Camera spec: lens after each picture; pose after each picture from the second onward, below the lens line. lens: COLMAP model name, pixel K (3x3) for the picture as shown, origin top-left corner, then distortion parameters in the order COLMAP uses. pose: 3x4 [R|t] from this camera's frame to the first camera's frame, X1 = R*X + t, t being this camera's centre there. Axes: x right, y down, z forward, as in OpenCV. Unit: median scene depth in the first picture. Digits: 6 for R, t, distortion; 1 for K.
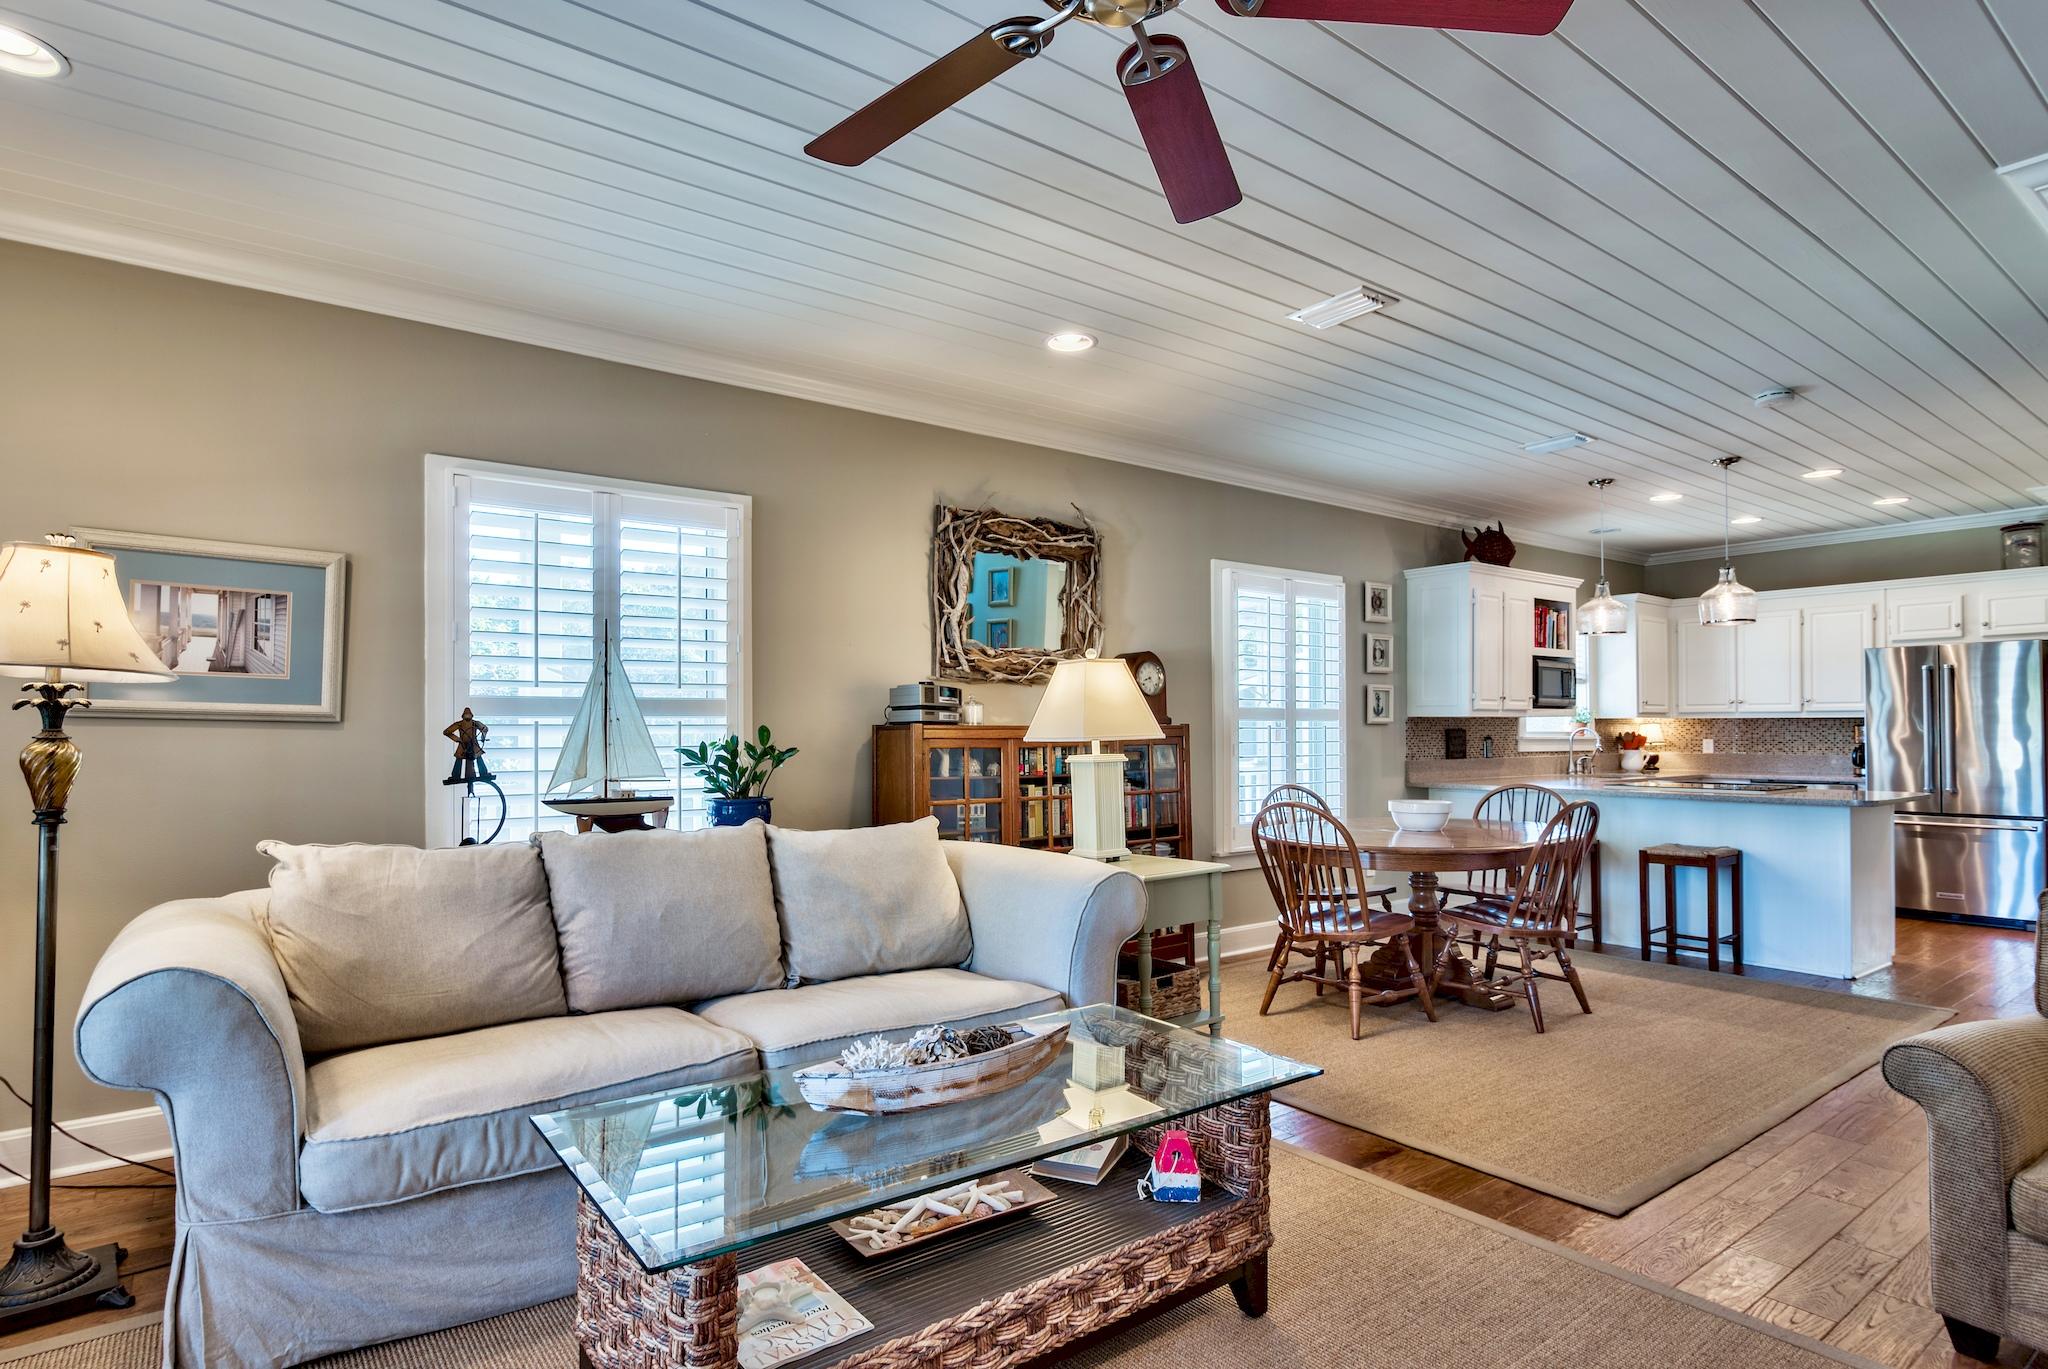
lens RADIAL K [[1028.6, 0, 930.3], [0, 1028.6, 714.8], [0, 0, 1]] dist [-0.000733, 0.001257]
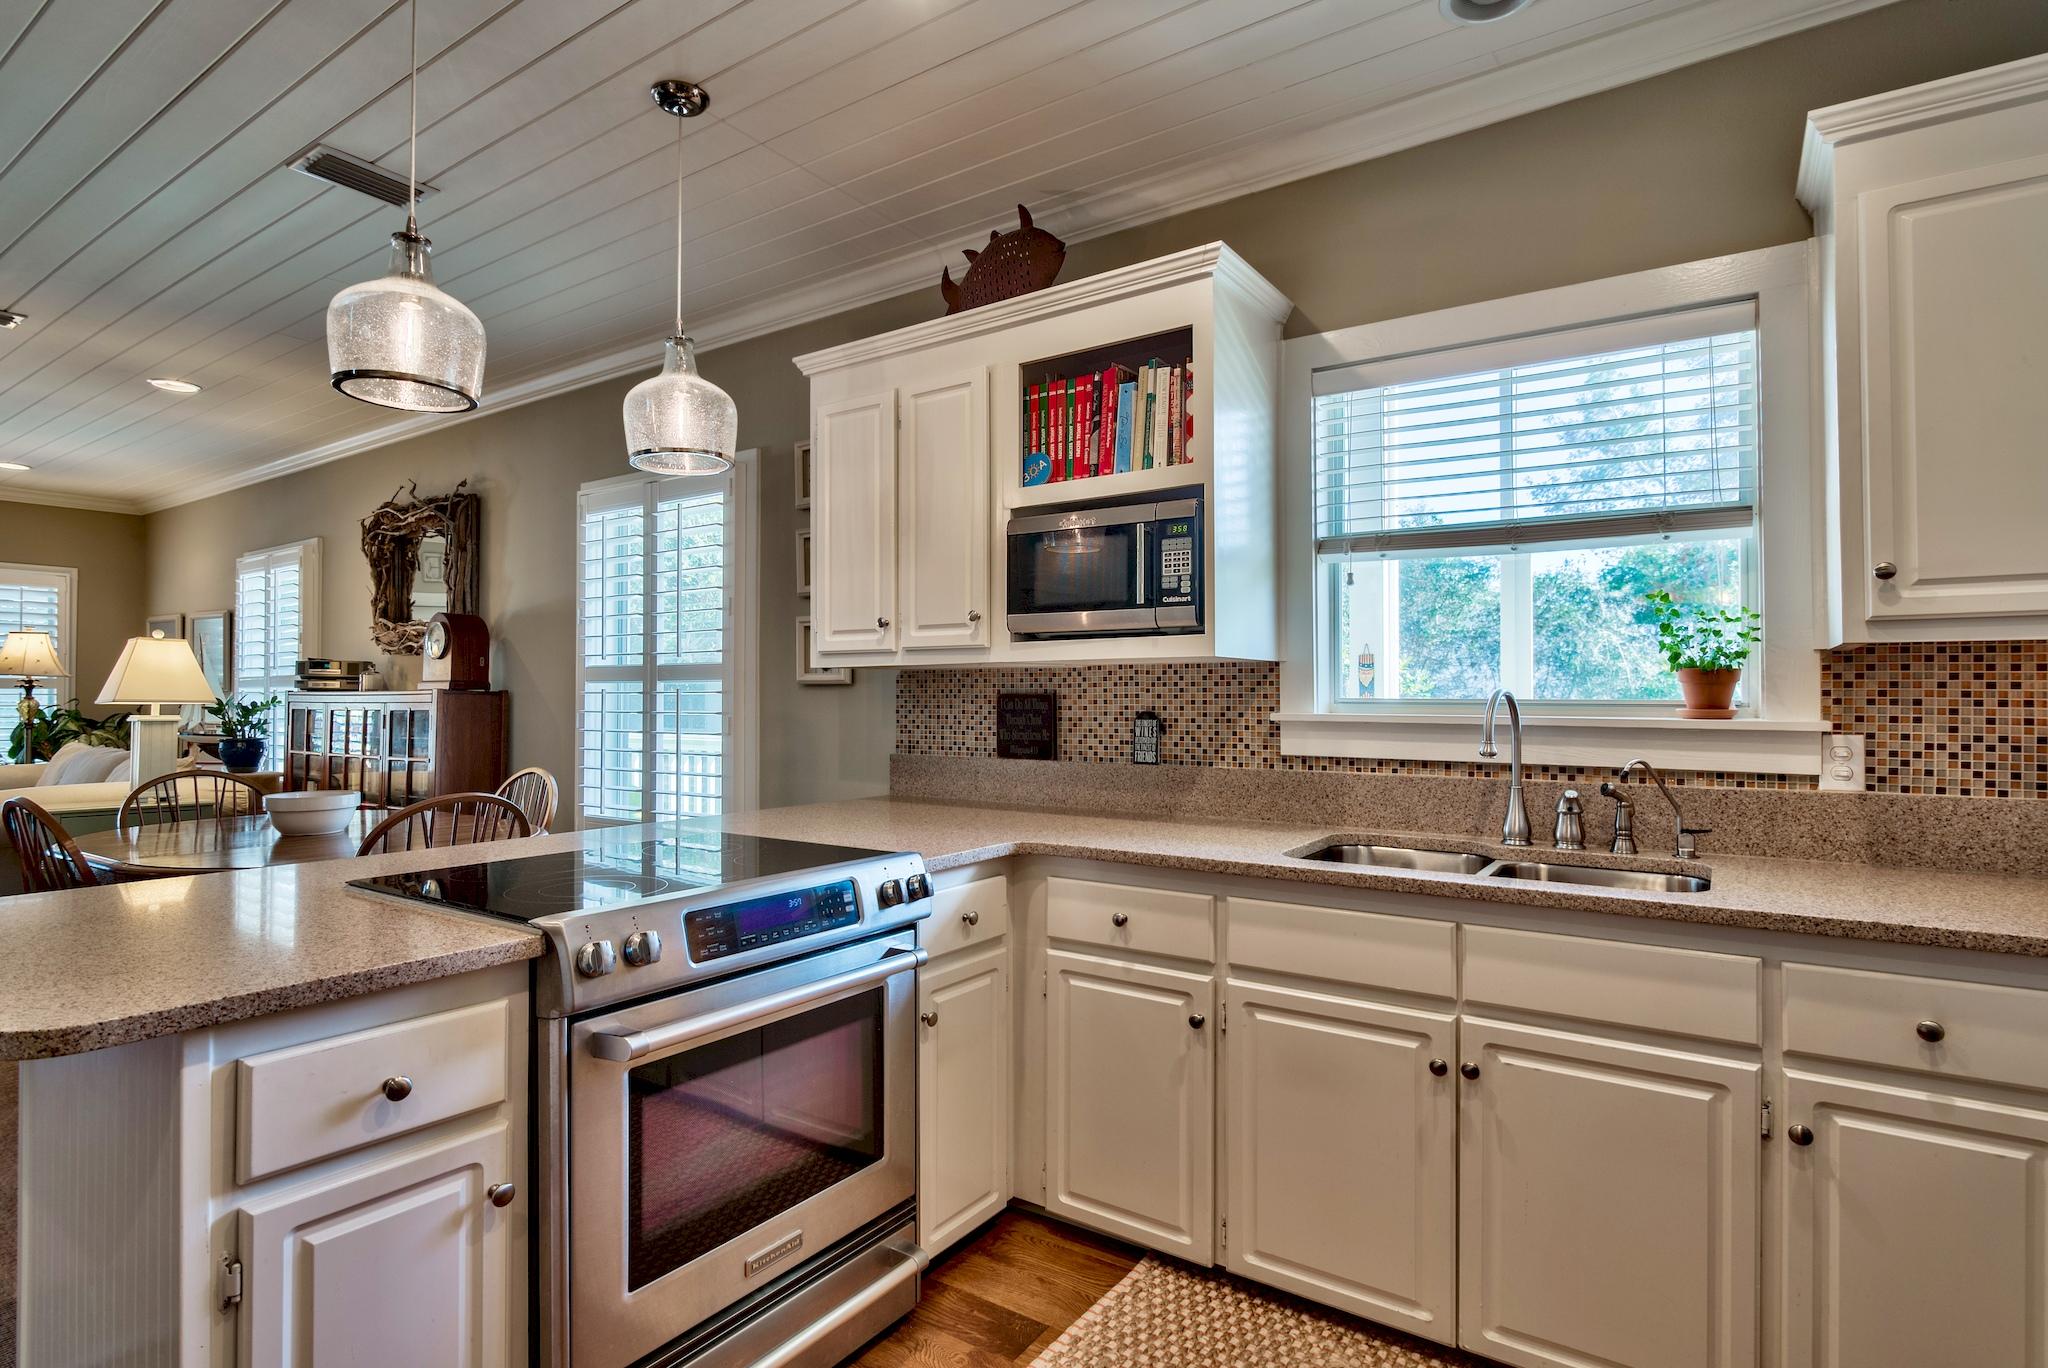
lens RADIAL K [[1028.6, 0, 1023.1], [0, 1028.6, 678.6], [0, 0, 1]] dist [-0.000733, 0.001257]
pose [[0.365243, -0.015275, -0.930787, 1.257328], [0.013159, 0.999850, -0.011245, 0.016770], [0.930819, -0.008141, 0.365389, 1.120486]]
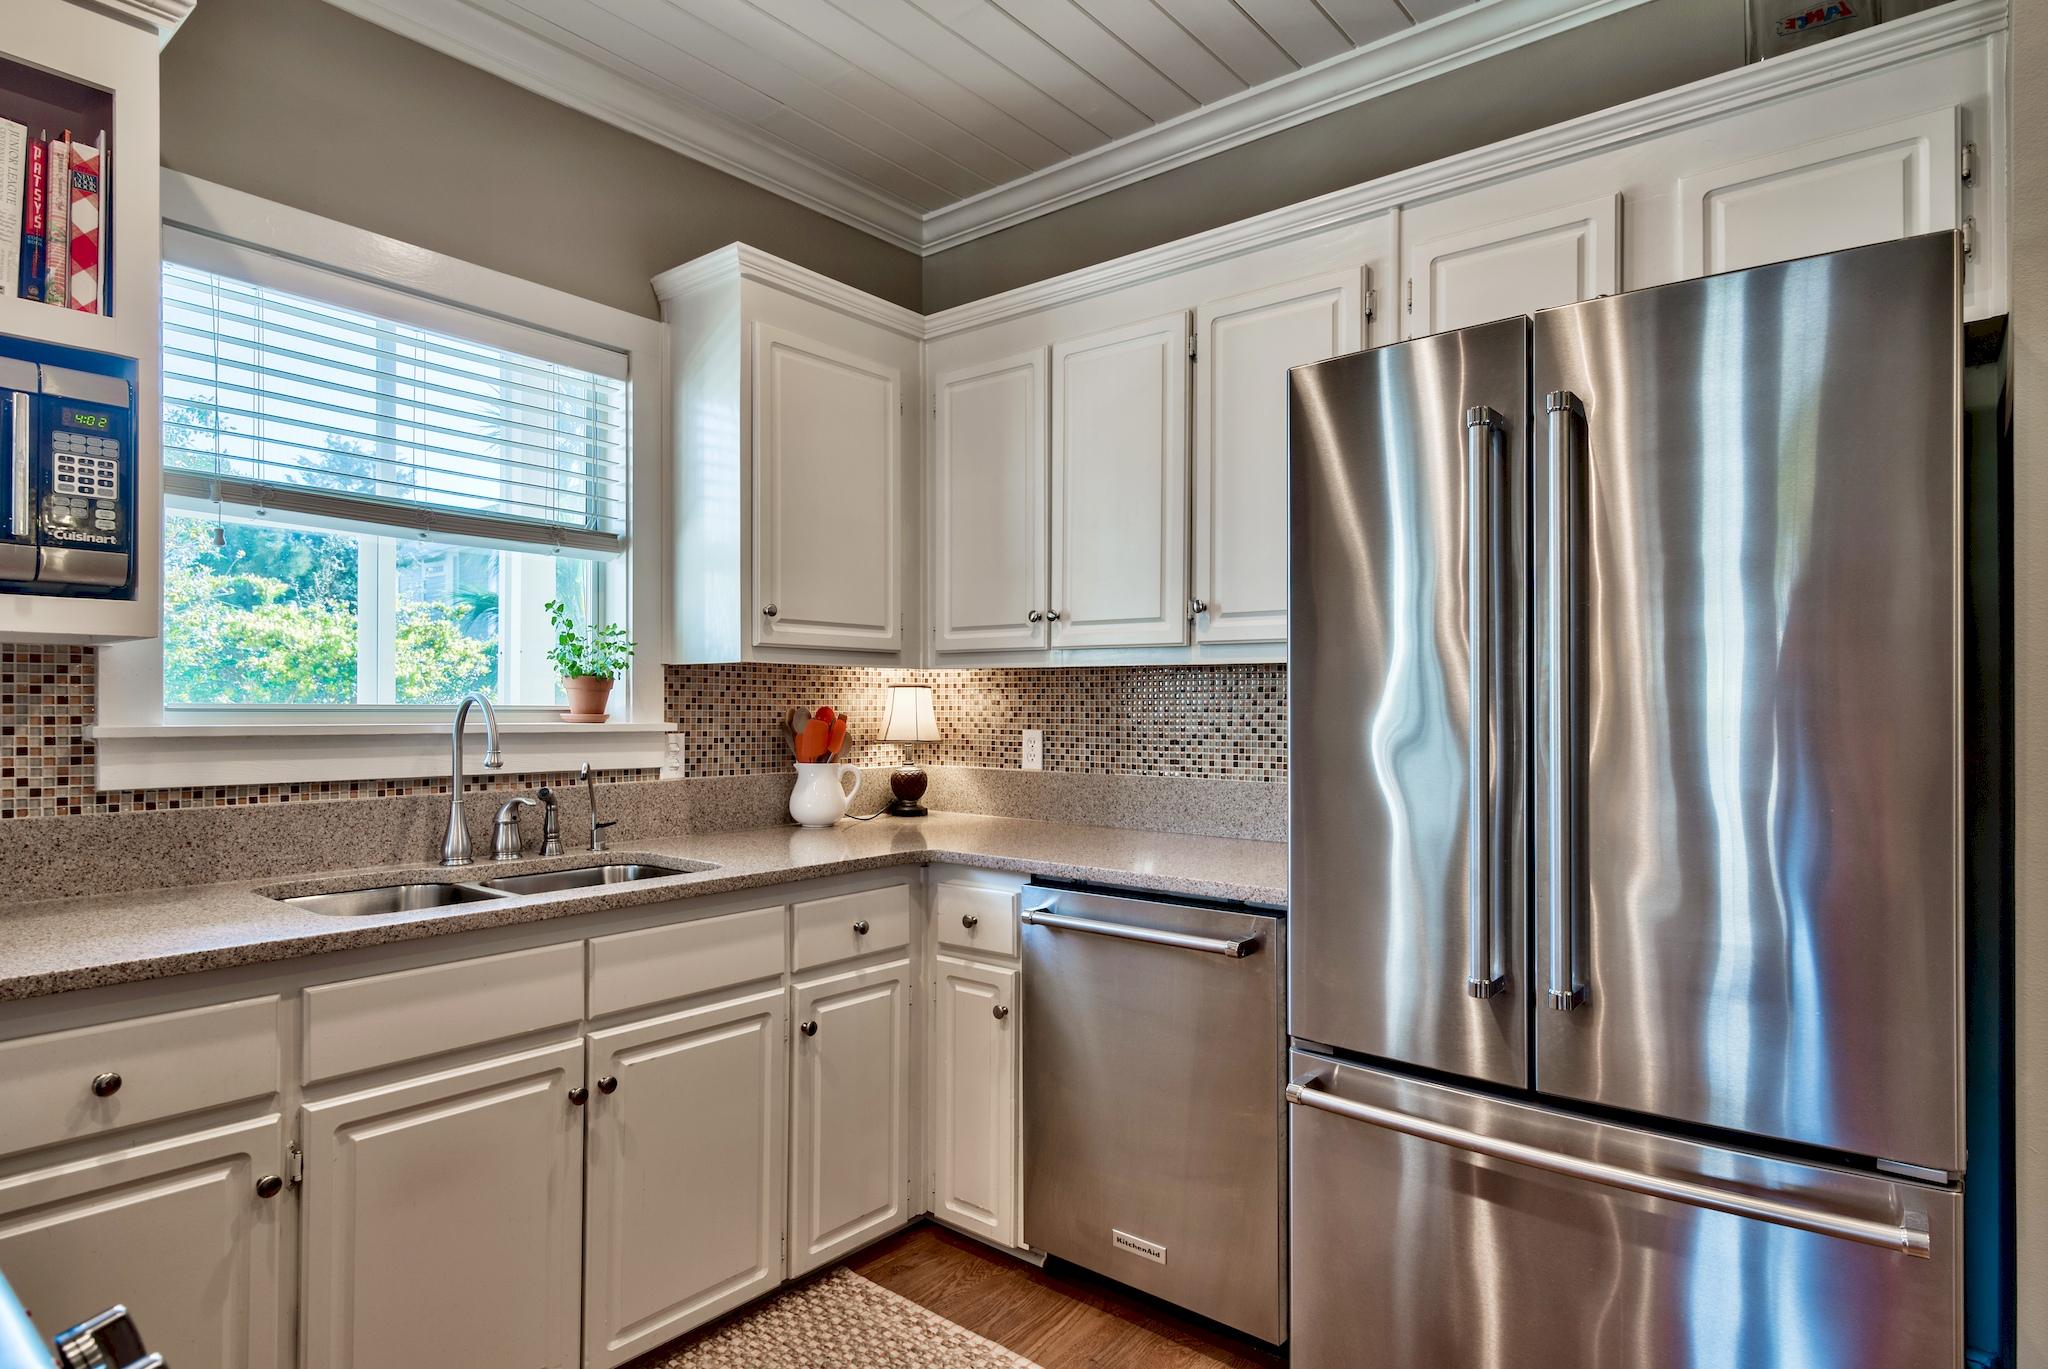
lens RADIAL K [[1238.6, 0, 1020.1], [0, 1238.6, 688.9], [0, 0, 1]] dist [0.016416, 0.001431]
pose [[0.945835, 0.009730, 0.324501, 0.971847], [-0.011104, 0.999936, 0.002385, 0.013639], [-0.324457, -0.005859, 0.945882, 0.948757]]
